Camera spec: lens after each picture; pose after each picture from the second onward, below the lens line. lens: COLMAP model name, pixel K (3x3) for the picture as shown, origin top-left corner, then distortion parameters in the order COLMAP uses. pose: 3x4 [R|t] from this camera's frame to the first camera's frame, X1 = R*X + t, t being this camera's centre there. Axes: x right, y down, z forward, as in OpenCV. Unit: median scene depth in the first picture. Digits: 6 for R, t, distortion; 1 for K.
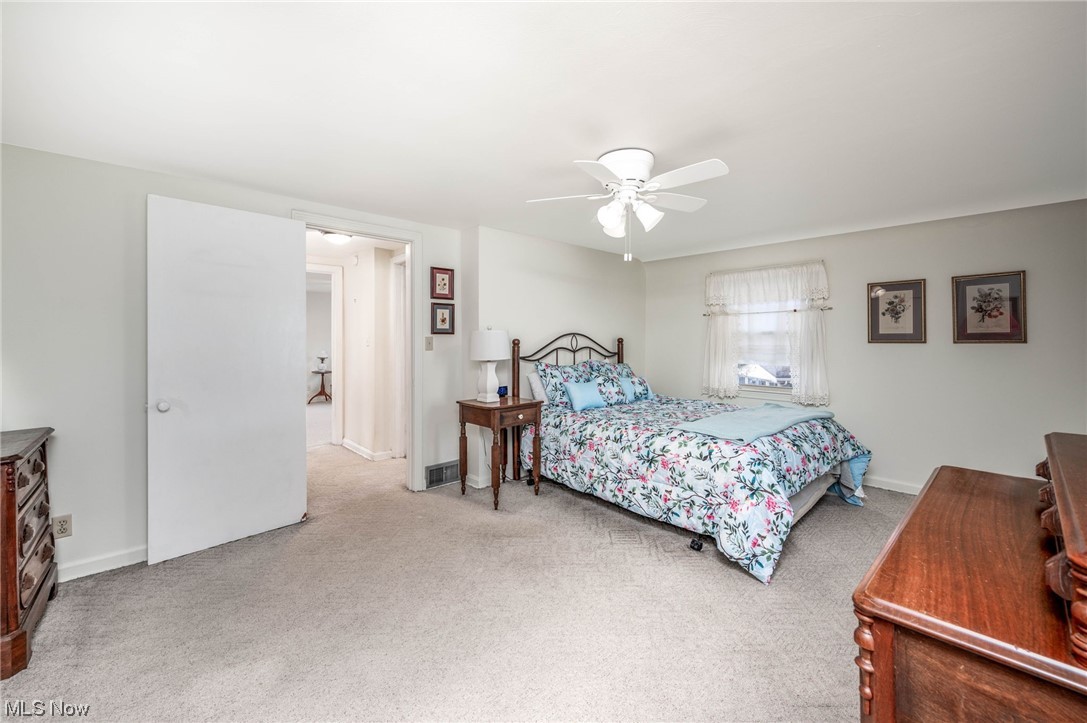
lens RADIAL K [[446.4, 0, 538.8], [0, 446.4, 340.1], [0, 0, 1]] dist [0.000993, 0.000071]
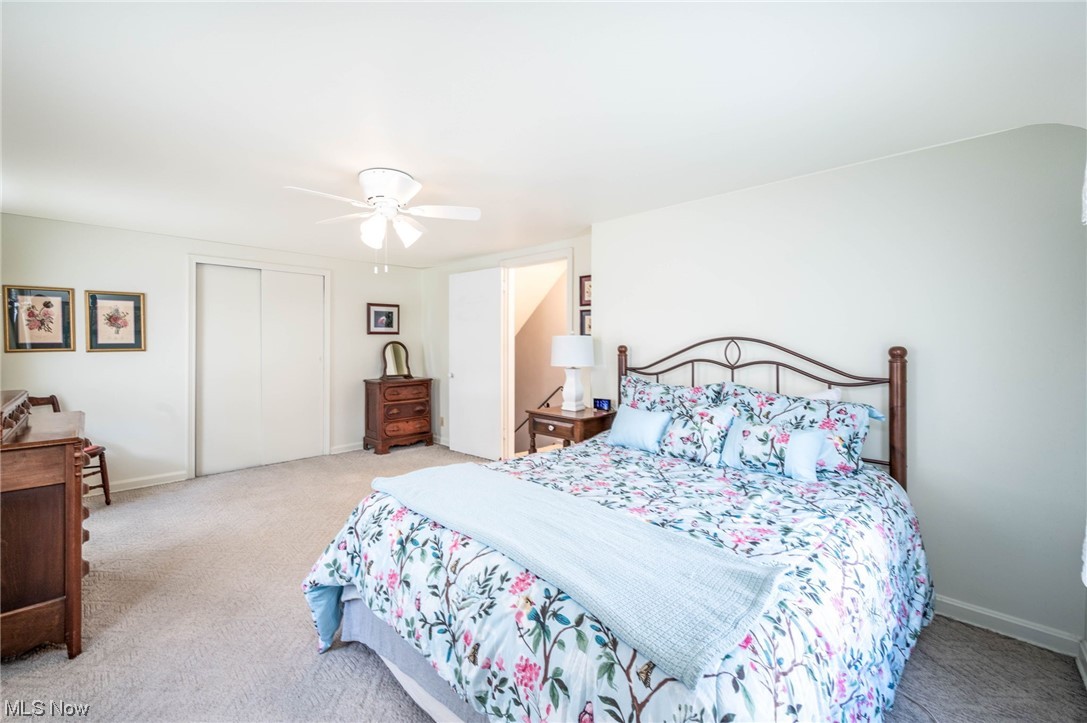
lens RADIAL K [[446.4, 0, 538.8], [0, 446.4, 340.1], [0, 0, 1]] dist [0.000993, 0.000071]
pose [[0.054930, 0.000776, -0.998490, 0.707284], [-0.007310, 0.999973, 0.000375, -0.010317], [0.998463, 0.007278, 0.054934, 0.730969]]
